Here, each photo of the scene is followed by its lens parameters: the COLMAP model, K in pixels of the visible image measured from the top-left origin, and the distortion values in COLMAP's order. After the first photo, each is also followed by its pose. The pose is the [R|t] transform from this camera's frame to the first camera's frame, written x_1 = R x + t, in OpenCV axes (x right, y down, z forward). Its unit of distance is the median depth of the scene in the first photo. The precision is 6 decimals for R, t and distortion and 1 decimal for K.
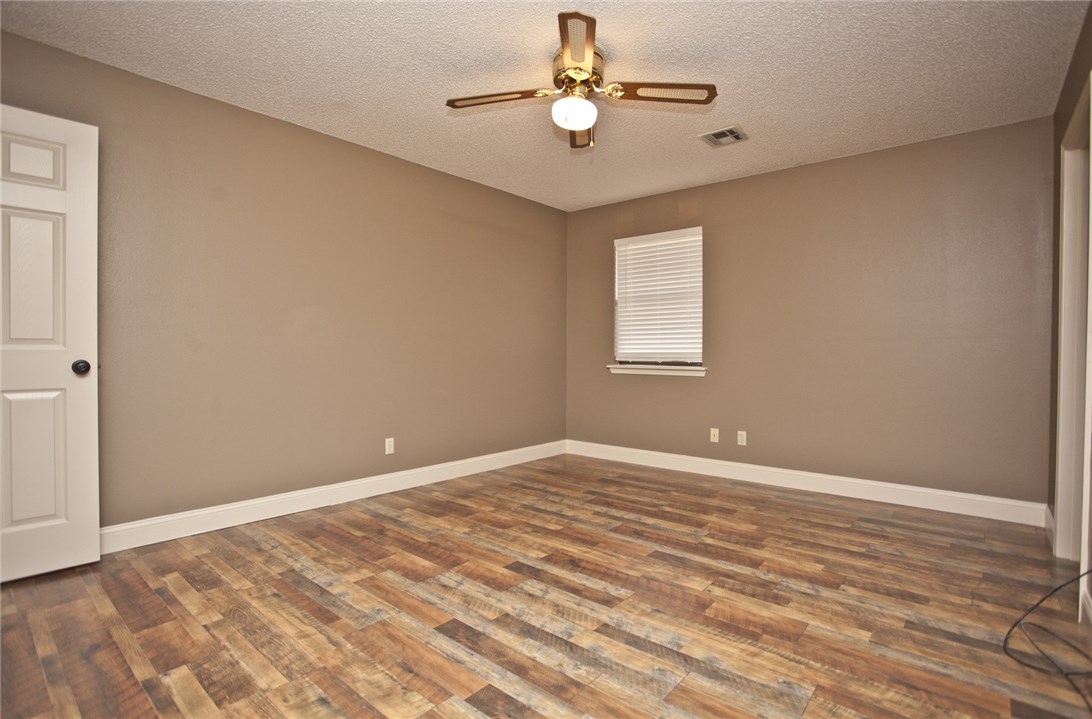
lens RADIAL K [[538.3, 0, 547.2], [0, 538.3, 354.2], [0, 0, 1]] dist [-0.075653, 0.031623]
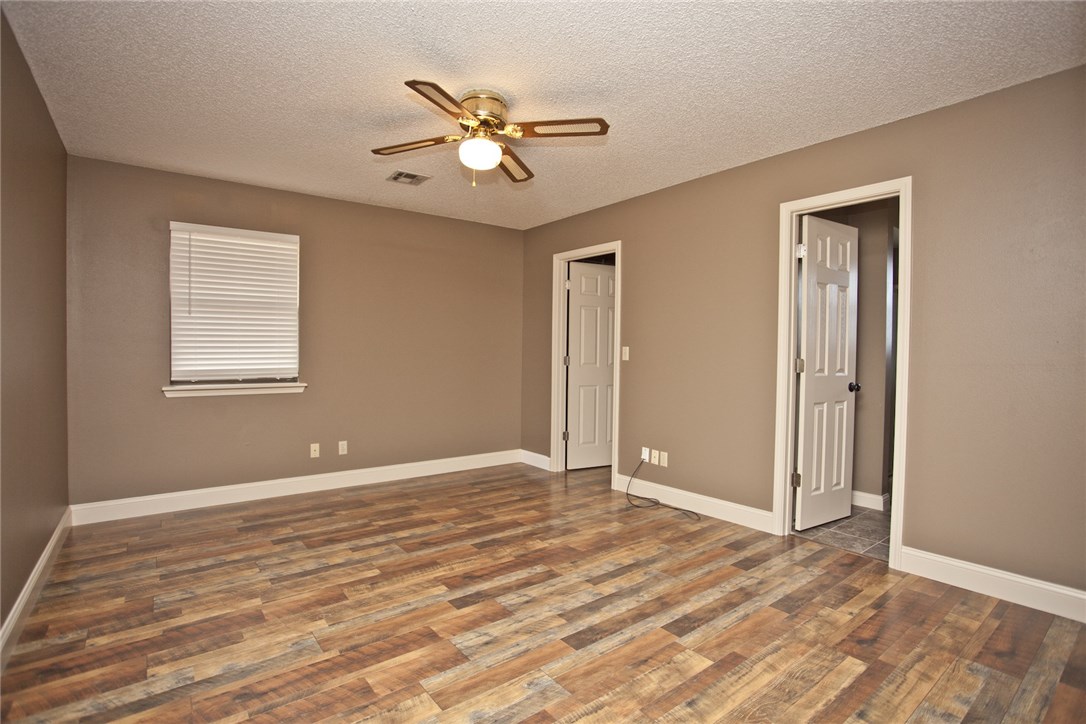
lens RADIAL K [[531.8, 0, 548.2], [0, 531.8, 361.9], [0, 0, 1]] dist [-0.079489, 0.035345]
pose [[0.184551, -0.024324, 0.982522, -0.955365], [-0.000920, 0.999689, 0.024922, -0.065043], [-0.982823, -0.005503, 0.184471, 0.668328]]
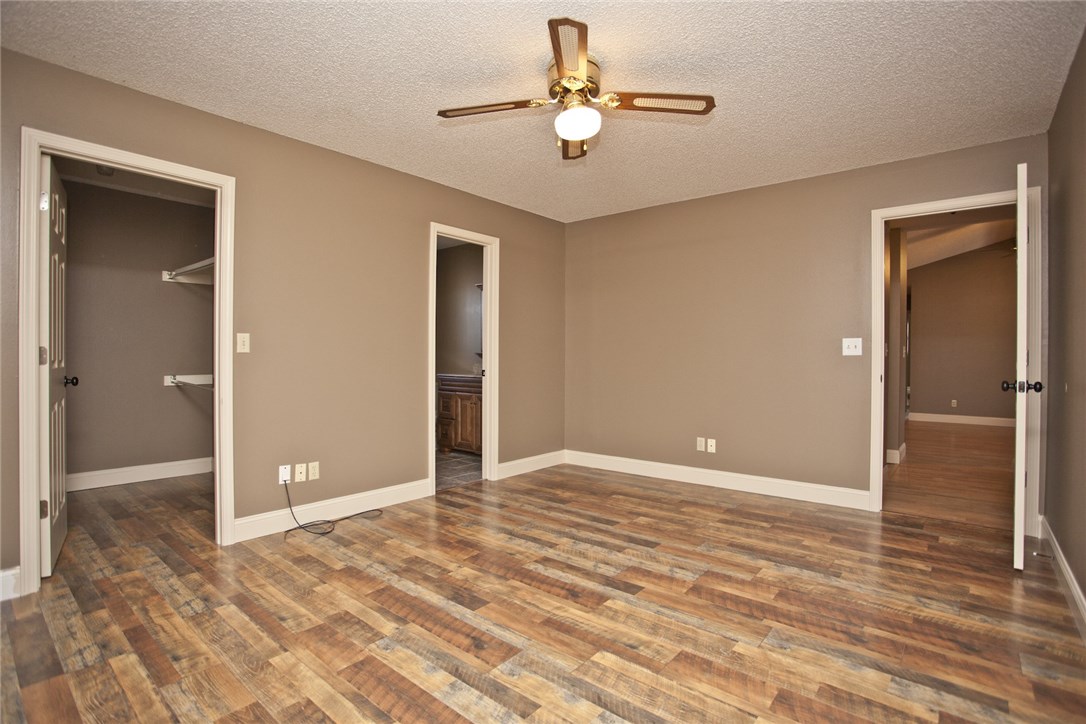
lens RADIAL K [[508.6, 0, 569.3], [0, 508.6, 360.2], [0, 0, 1]] dist [-0.075793, 0.035546]
pose [[-0.998660, -0.010304, -0.050724, 0.107479], [-0.010987, 0.999853, 0.013197, -0.032941], [0.050580, 0.013736, -0.998626, 1.906446]]
